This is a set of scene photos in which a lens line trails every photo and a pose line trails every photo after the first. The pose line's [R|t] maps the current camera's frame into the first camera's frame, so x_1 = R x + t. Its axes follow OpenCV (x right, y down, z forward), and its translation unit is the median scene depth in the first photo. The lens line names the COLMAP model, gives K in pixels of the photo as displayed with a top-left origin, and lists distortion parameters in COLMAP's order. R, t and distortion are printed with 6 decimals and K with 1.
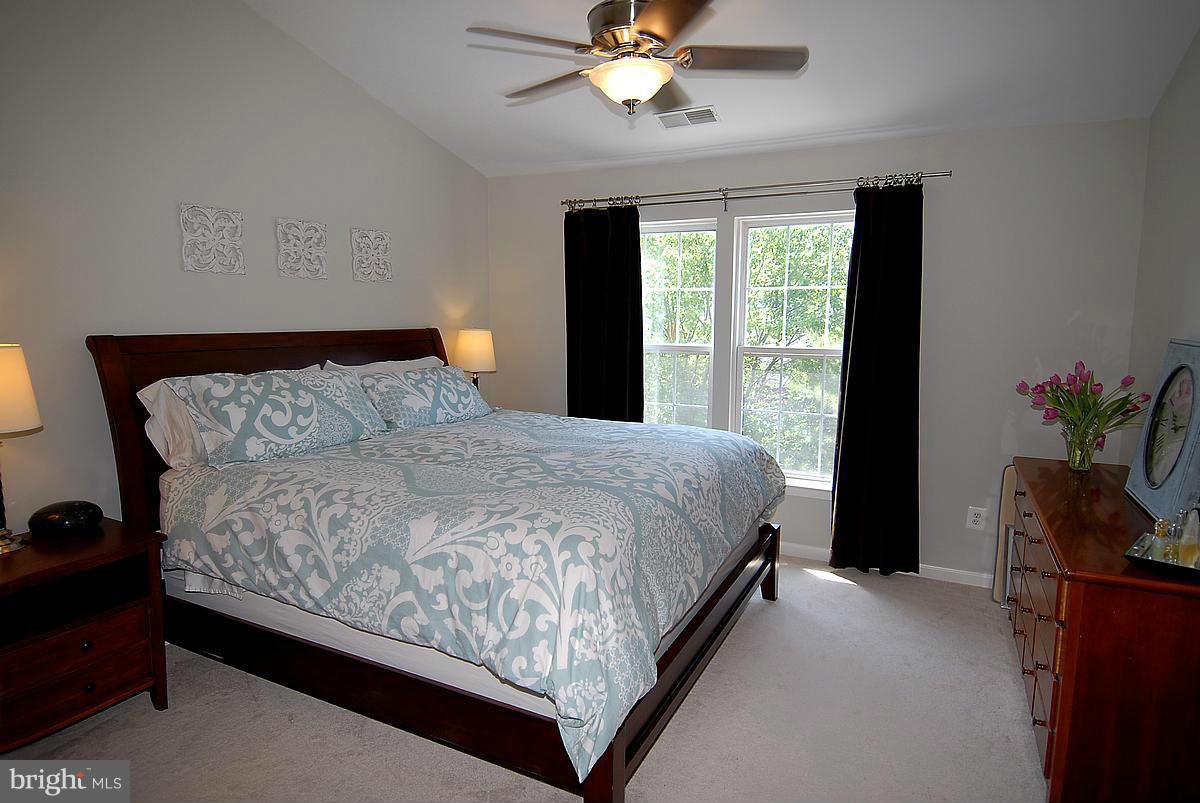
lens RADIAL K [[656.3, 0, 599.9], [0, 656.3, 406.1], [0, 0, 1]] dist [0.064460, -0.065324]
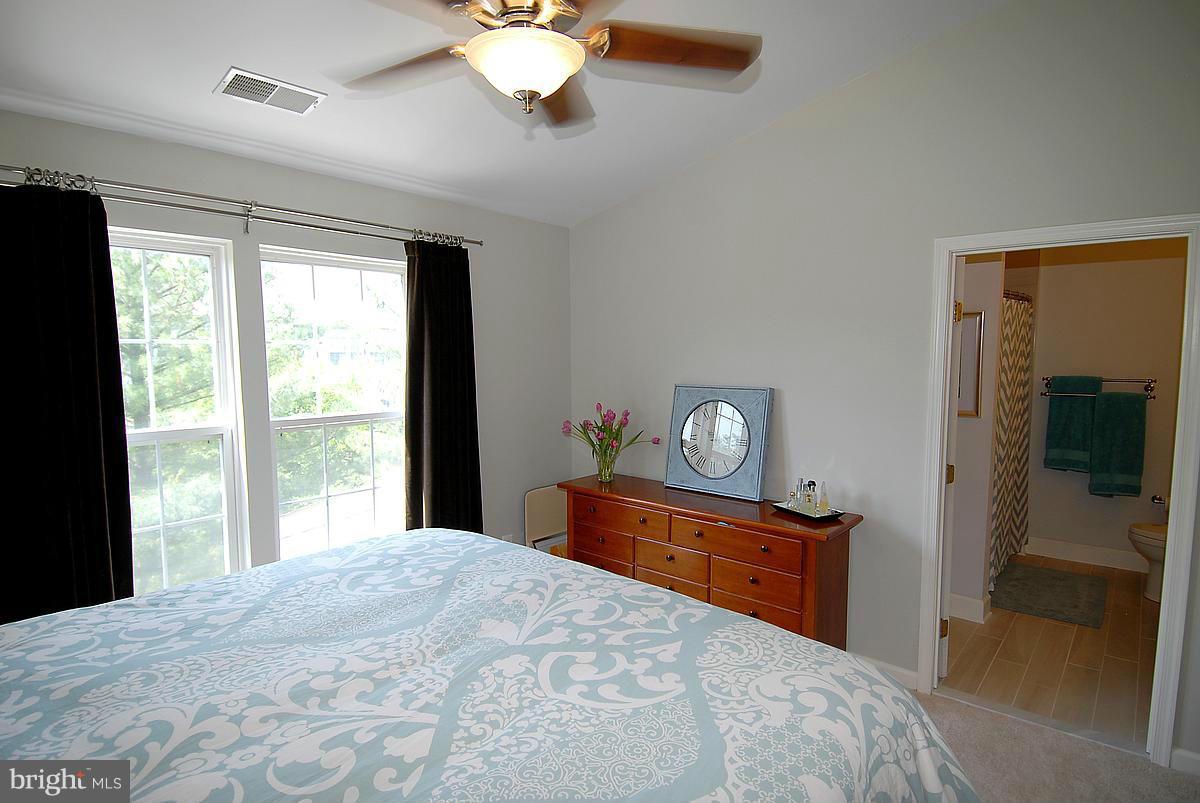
lens RADIAL K [[656.3, 0, 599.9], [0, 656.3, 406.1], [0, 0, 1]] dist [0.064460, -0.065324]
pose [[0.283351, -0.087505, 0.955016, -0.640926], [0.157464, 0.986558, 0.043676, -0.148373], [-0.946001, 0.138005, 0.293321, 0.790017]]
